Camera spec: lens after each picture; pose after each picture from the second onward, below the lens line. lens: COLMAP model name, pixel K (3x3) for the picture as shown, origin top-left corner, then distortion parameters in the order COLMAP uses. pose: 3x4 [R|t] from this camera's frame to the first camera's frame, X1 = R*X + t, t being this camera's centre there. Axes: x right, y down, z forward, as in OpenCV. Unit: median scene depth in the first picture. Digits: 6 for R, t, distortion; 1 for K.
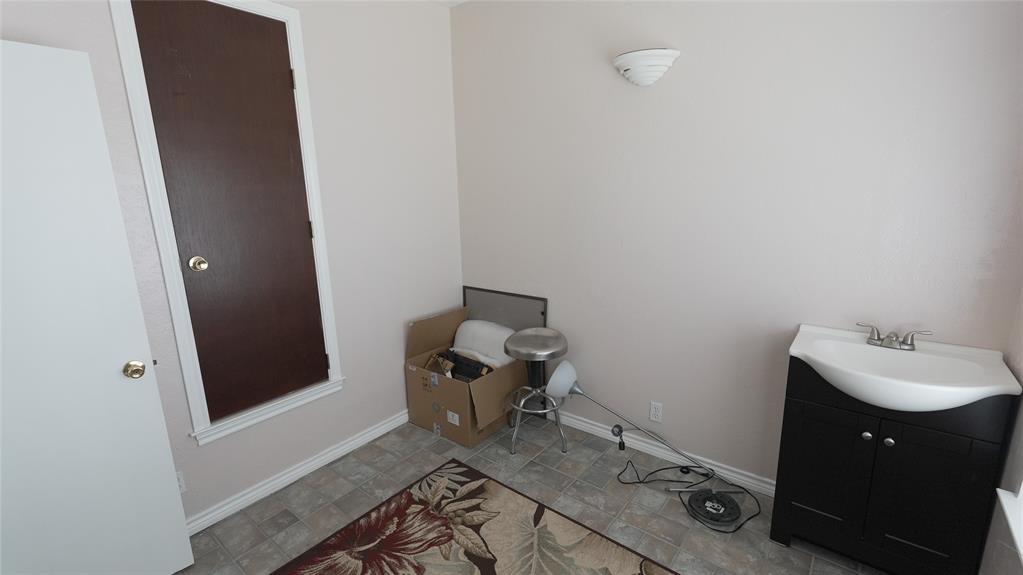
lens RADIAL K [[446.7, 0, 513.5], [0, 446.7, 290.9], [0, 0, 1]] dist [-0.000525, -0.000275]
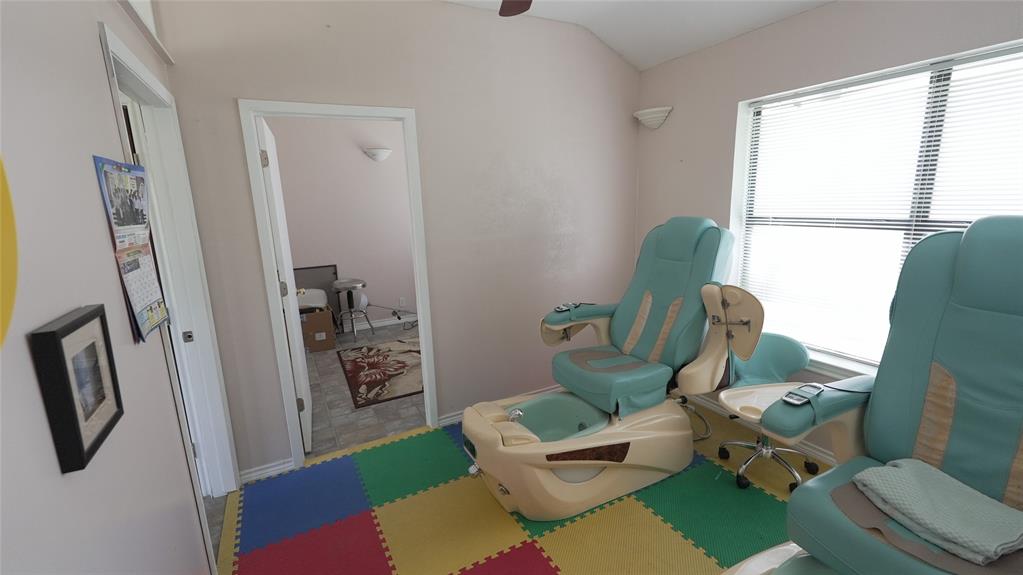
lens RADIAL K [[446.7, 0, 510.7], [0, 446.7, 286.2], [0, 0, 1]] dist [-0.000525, -0.000275]
pose [[0.406904, -0.176995, 0.896160, -1.699505], [0.227603, 0.969753, 0.088186, 0.137265], [-0.884662, 0.168086, 0.434880, -0.557401]]
